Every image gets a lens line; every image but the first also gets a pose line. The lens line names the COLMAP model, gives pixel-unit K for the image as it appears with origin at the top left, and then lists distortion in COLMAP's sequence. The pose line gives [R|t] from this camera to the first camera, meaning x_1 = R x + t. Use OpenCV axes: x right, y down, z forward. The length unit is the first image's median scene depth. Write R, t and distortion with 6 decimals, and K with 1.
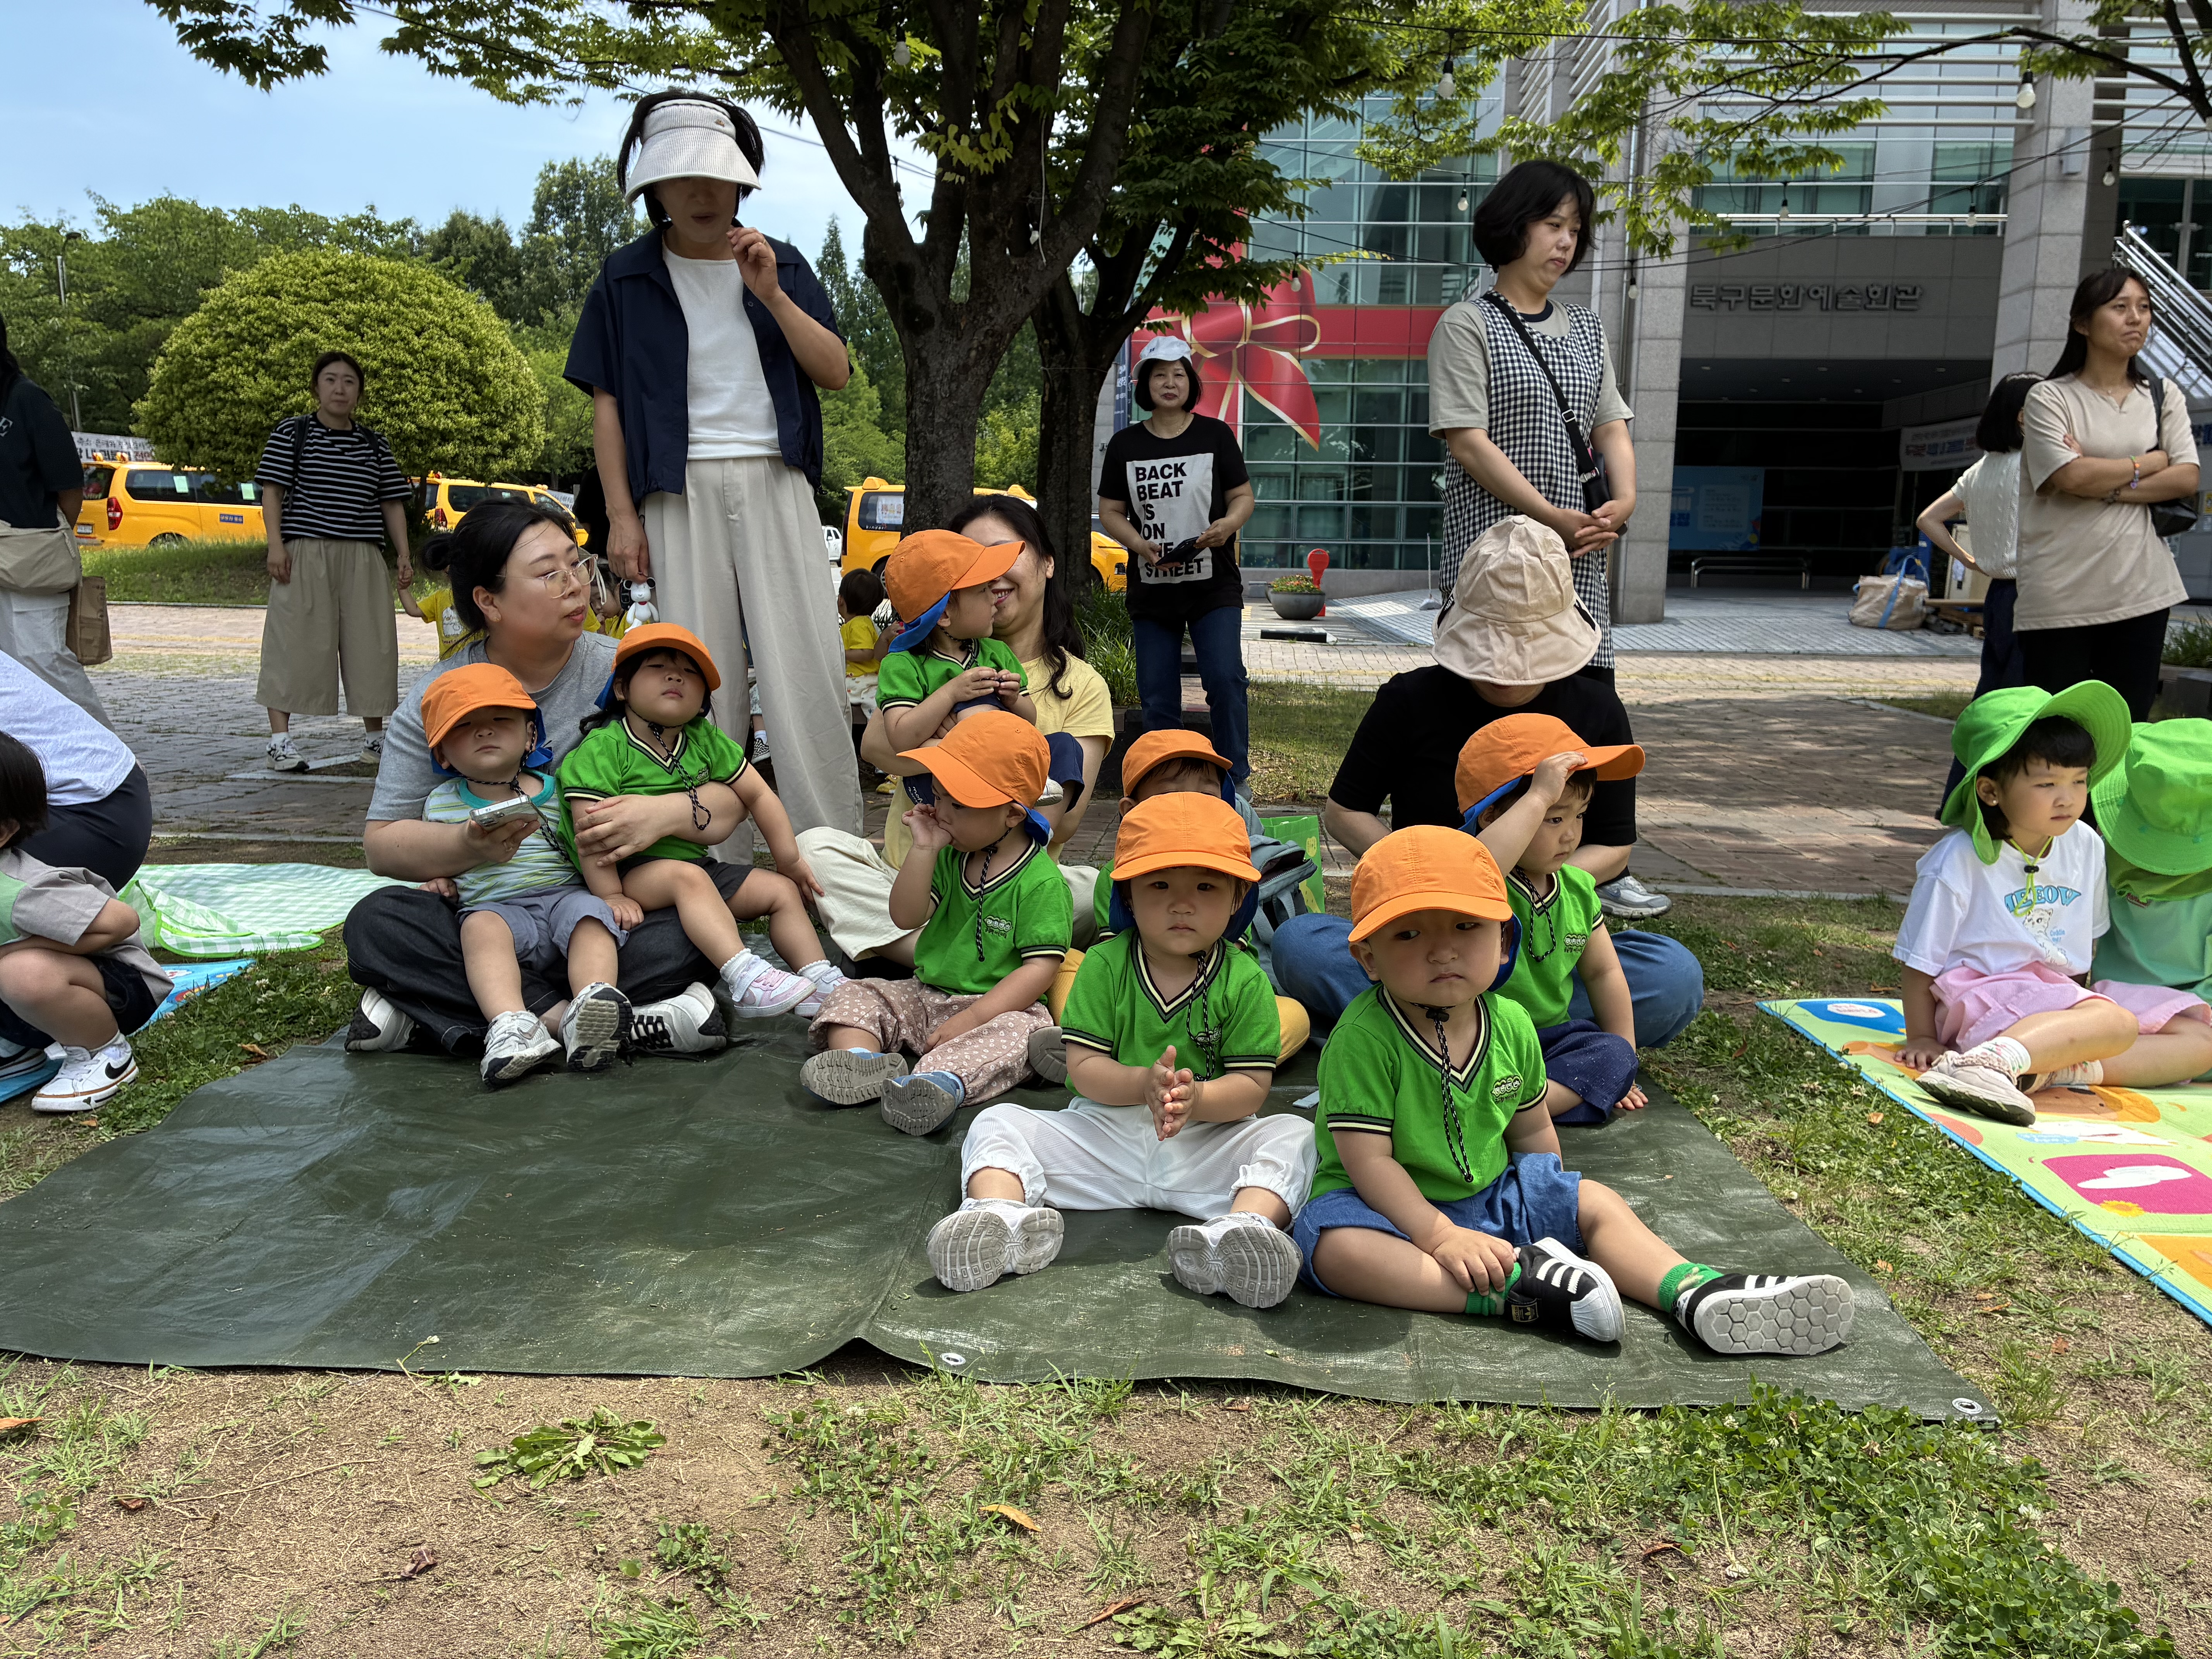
lens RADIAL K [[1674.2, 0, 1117.2], [0, 1674.2, 821.9], [0, 0, 1]] dist [0.046667, -0.066227]
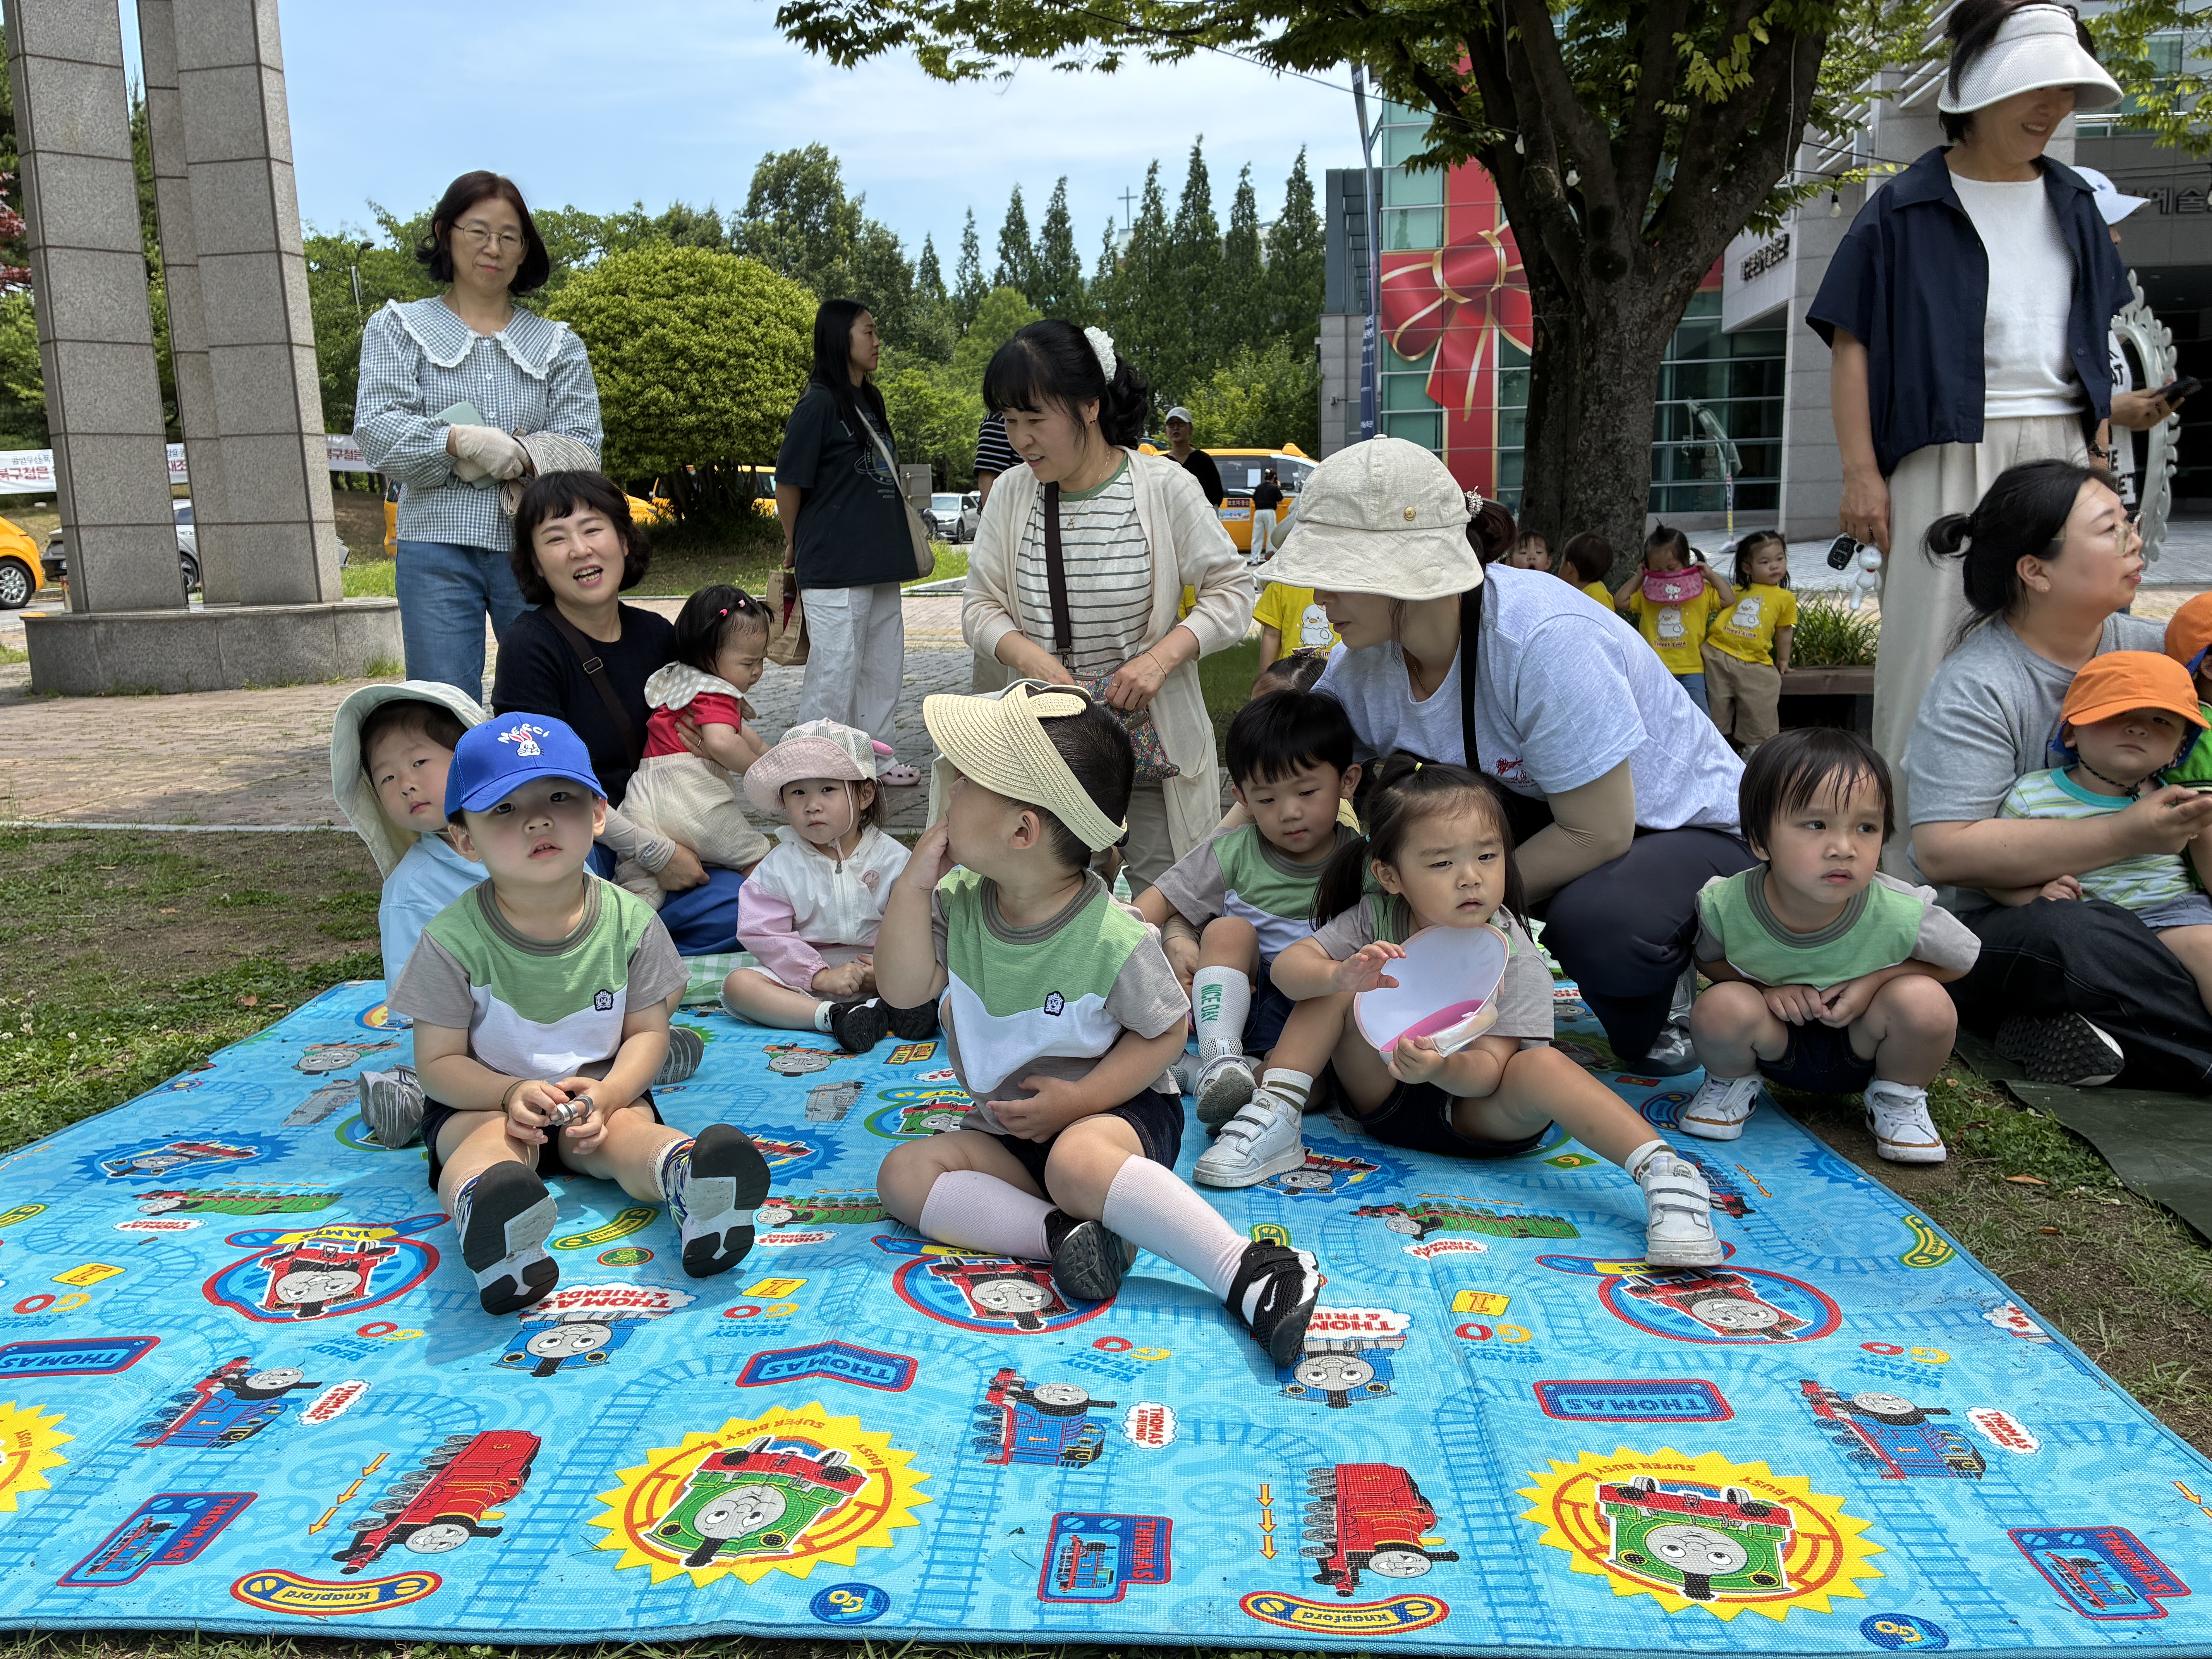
lens RADIAL K [[1674.2, 0, 1111.0], [0, 1674.2, 820.1], [0, 0, 1]] dist [0.046667, -0.066227]
pose [[0.994985, -0.029141, -0.095682, -0.115821], [0.031105, 0.999334, 0.019092, -0.004495], [0.095062, -0.021973, 0.995229, 0.010582]]
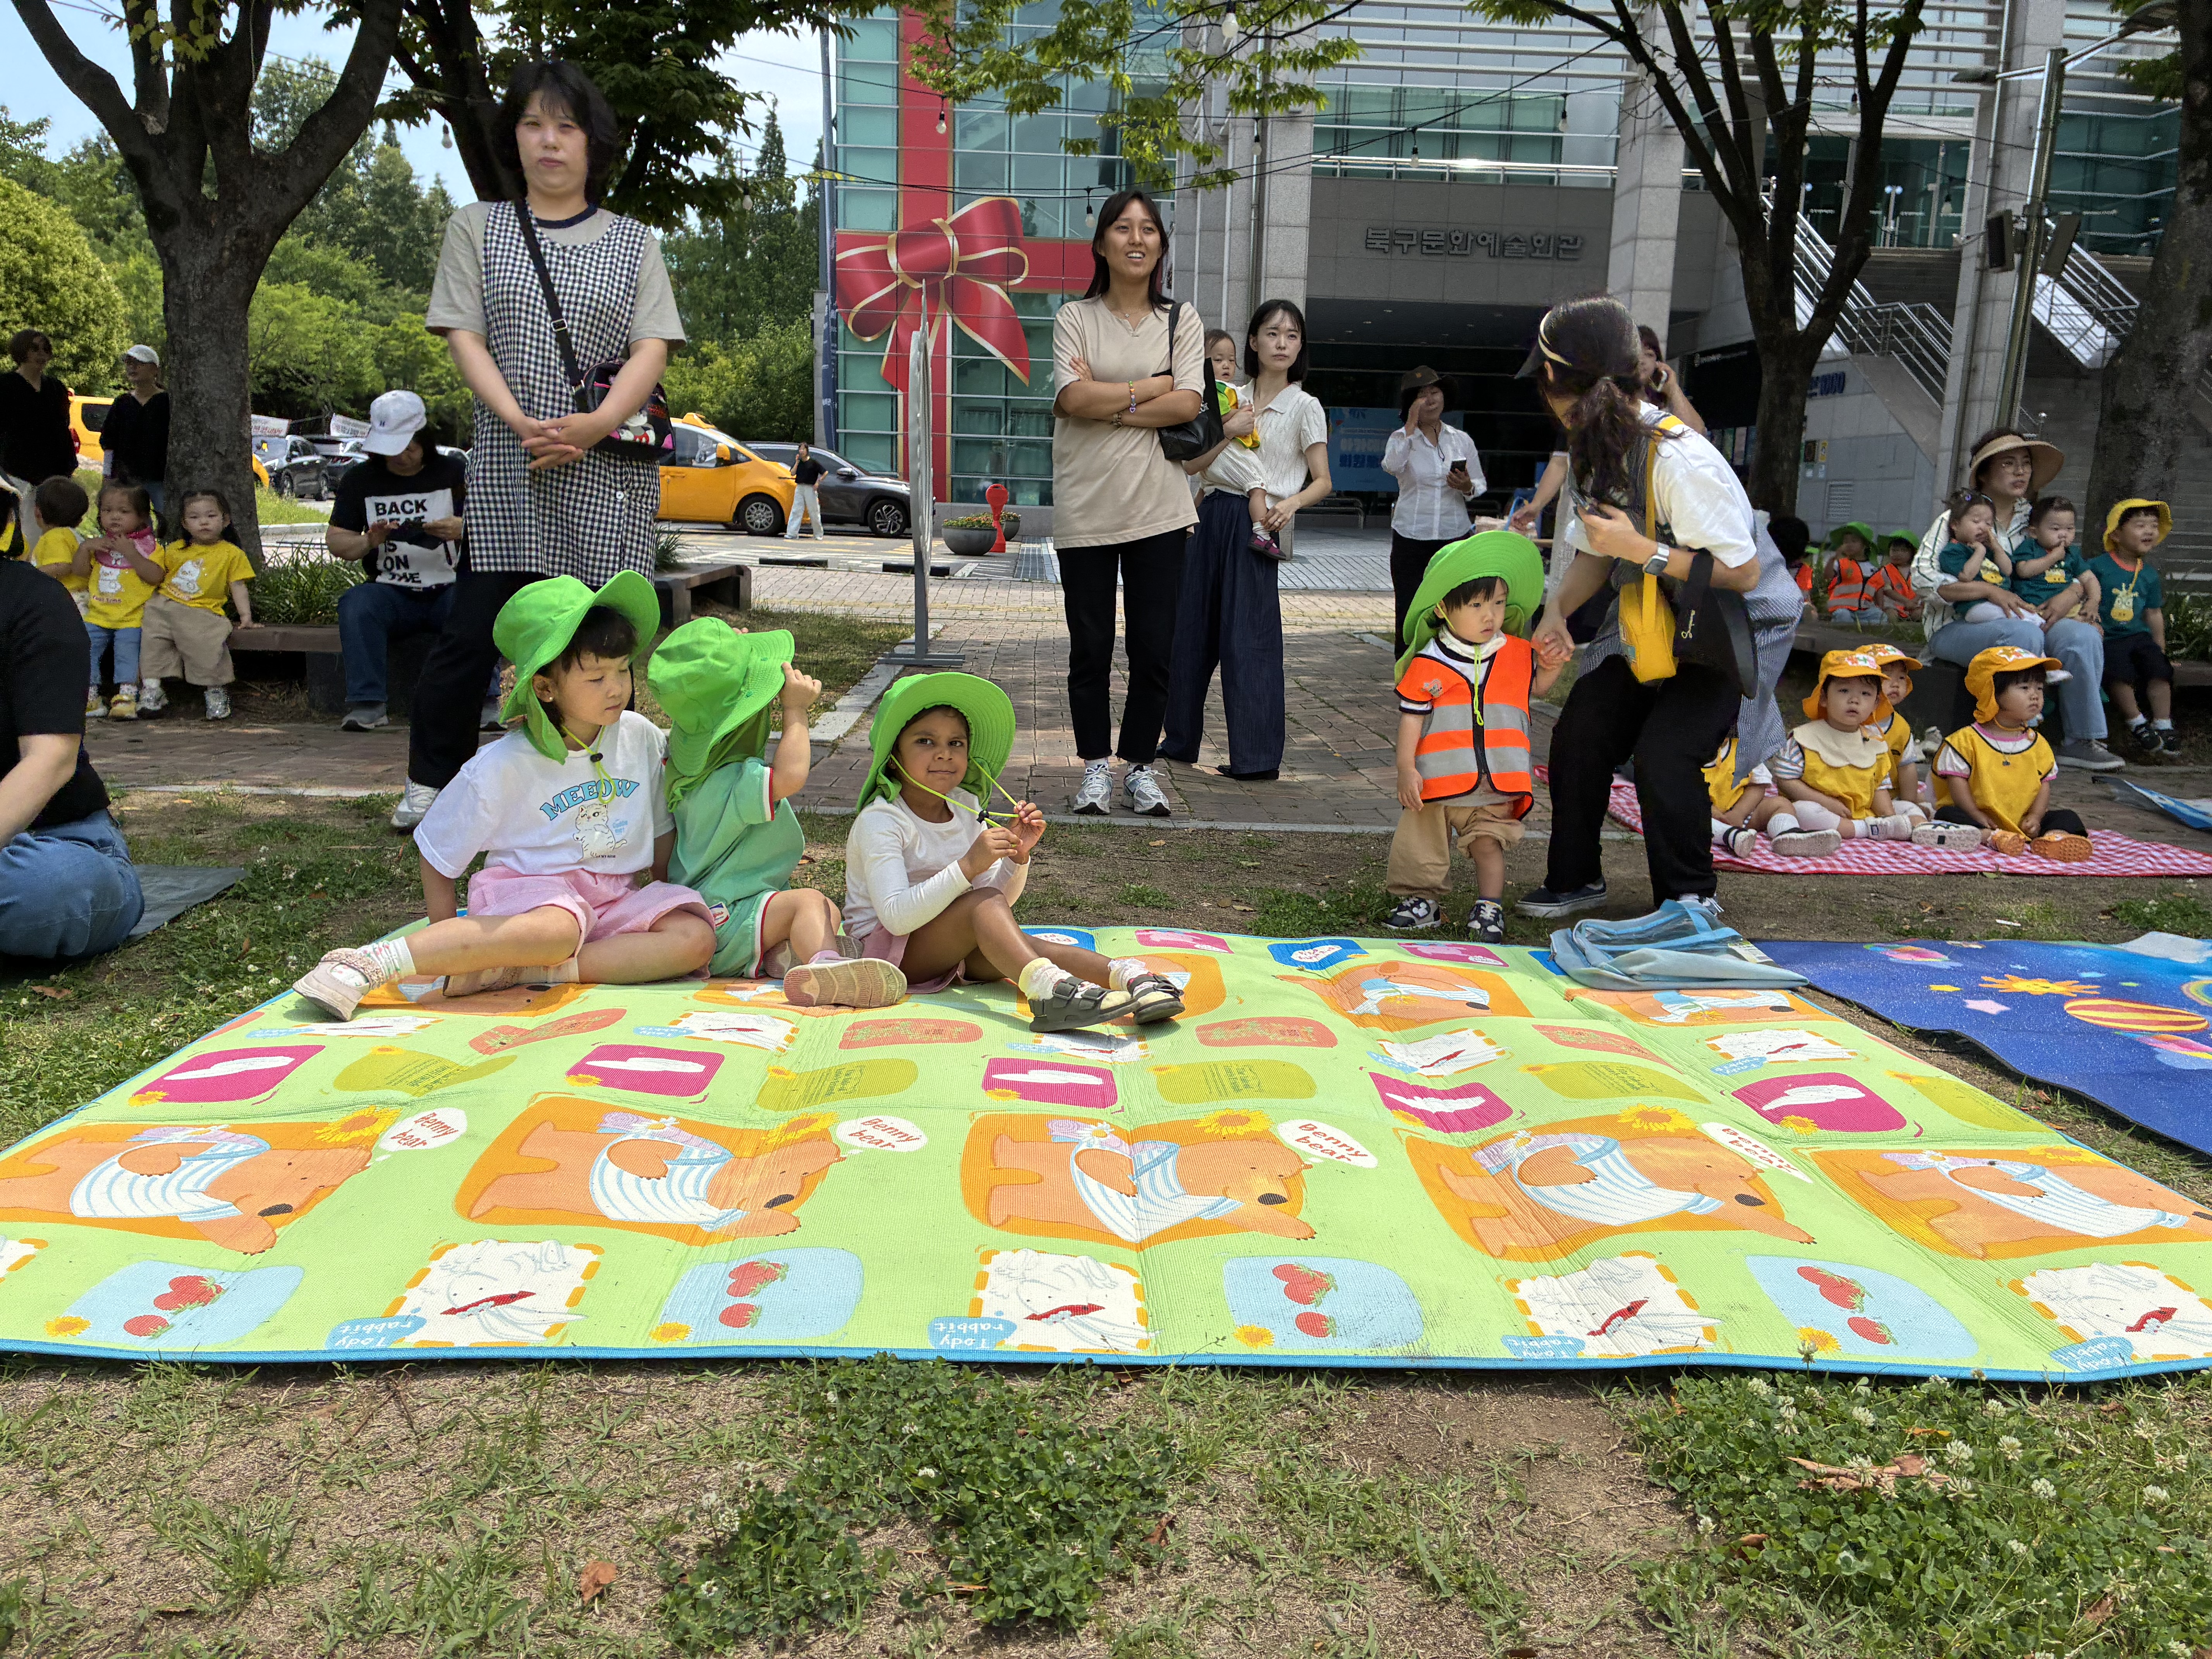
lens RADIAL K [[1674.2, 0, 1105.1], [0, 1674.2, 821.0], [0, 0, 1]] dist [0.046667, -0.066227]
pose [[0.995872, -0.003085, 0.090714, 0.136569], [0.000007, 0.999425, 0.033920, 0.004296], [-0.090767, -0.033779, 0.995299, -0.004702]]
